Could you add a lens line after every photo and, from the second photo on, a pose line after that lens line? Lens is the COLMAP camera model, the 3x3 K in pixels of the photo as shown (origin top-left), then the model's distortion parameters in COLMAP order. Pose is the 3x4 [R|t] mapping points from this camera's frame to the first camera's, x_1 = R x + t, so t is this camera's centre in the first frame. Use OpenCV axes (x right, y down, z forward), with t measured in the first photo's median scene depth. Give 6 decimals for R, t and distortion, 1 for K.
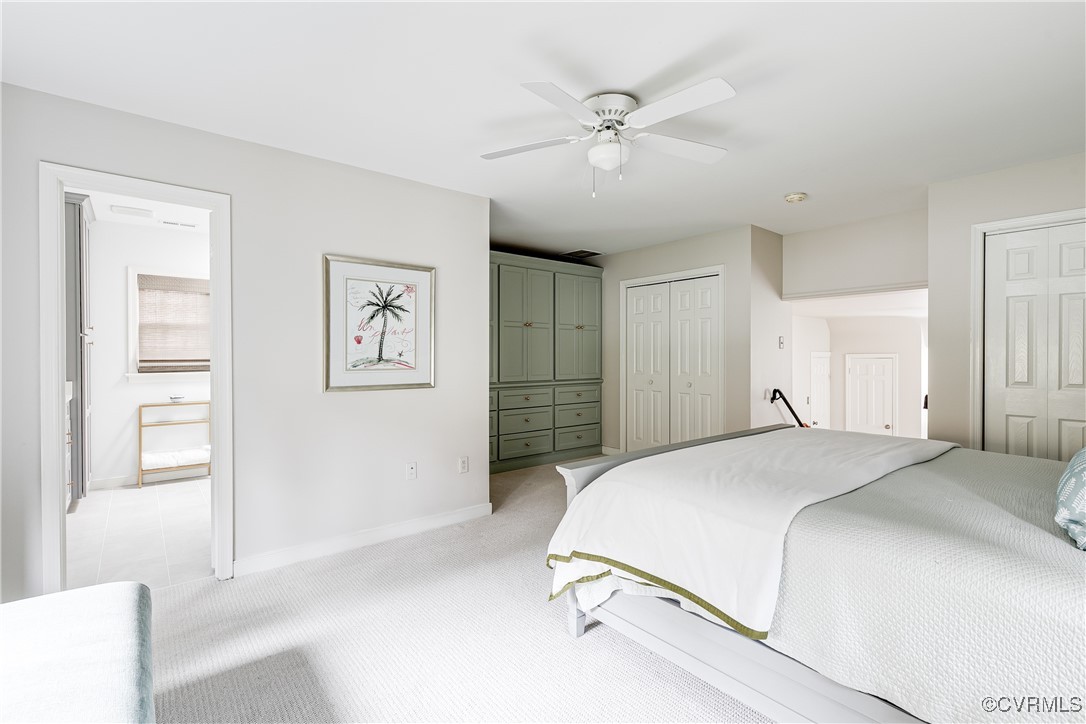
lens RADIAL K [[499.1, 0, 543.3], [0, 499.1, 360.0], [0, 0, 1]] dist [0.012142, -0.000405]
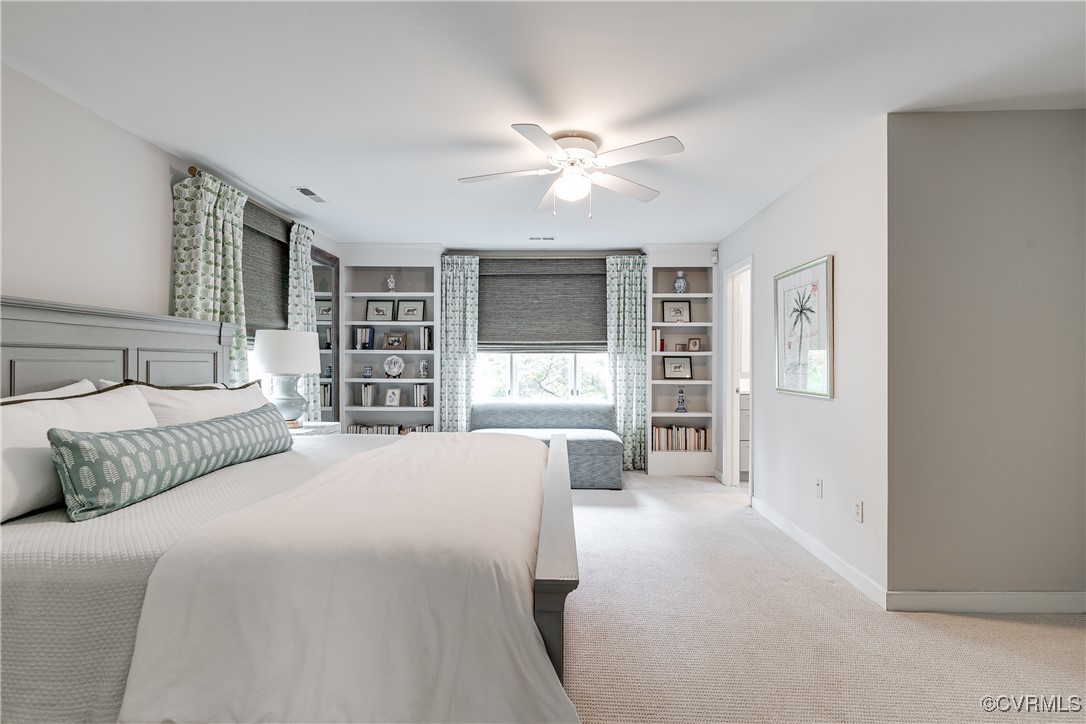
lens RADIAL K [[499.1, 0, 542.8], [0, 499.1, 362.1], [0, 0, 1]] dist [0.012142, -0.000405]
pose [[-0.656966, -0.002390, -0.753916, 0.775694], [-0.009991, 0.999935, 0.005537, -0.005030], [0.753854, 0.011170, -0.656947, 1.269013]]
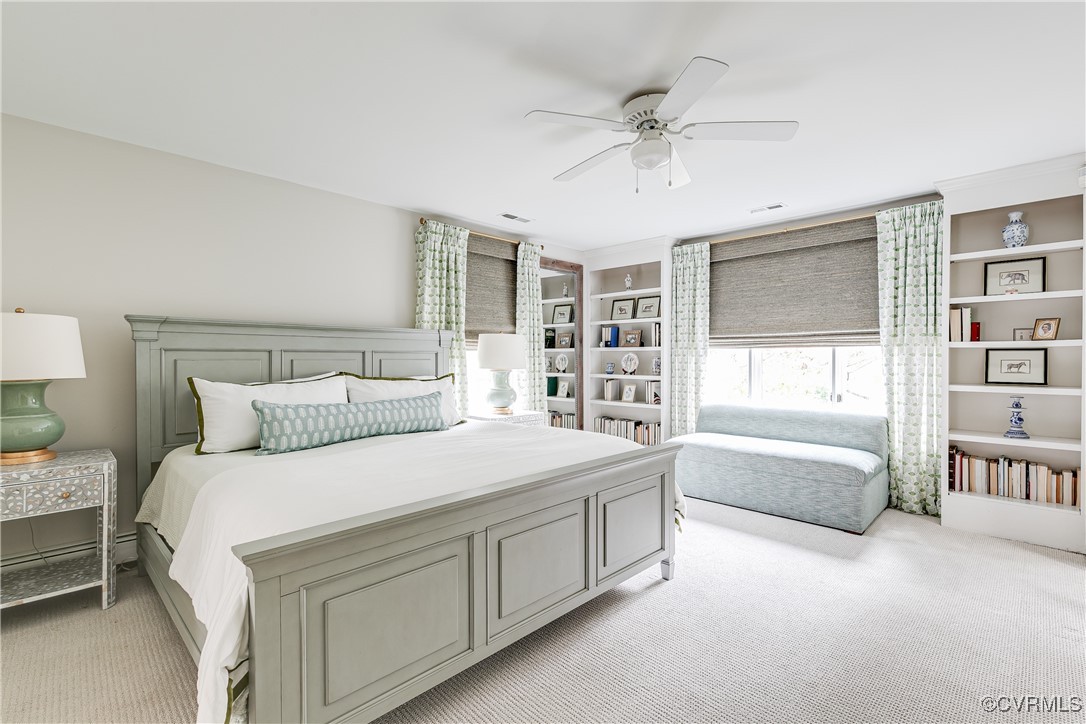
lens RADIAL K [[499.1, 0, 545.0], [0, 499.1, 359.9], [0, 0, 1]] dist [0.012142, -0.000405]
pose [[-0.995711, 0.002027, -0.092494, 0.408434], [0.000785, 0.999909, 0.013467, -0.009439], [0.092513, 0.013337, -0.995622, 1.424431]]
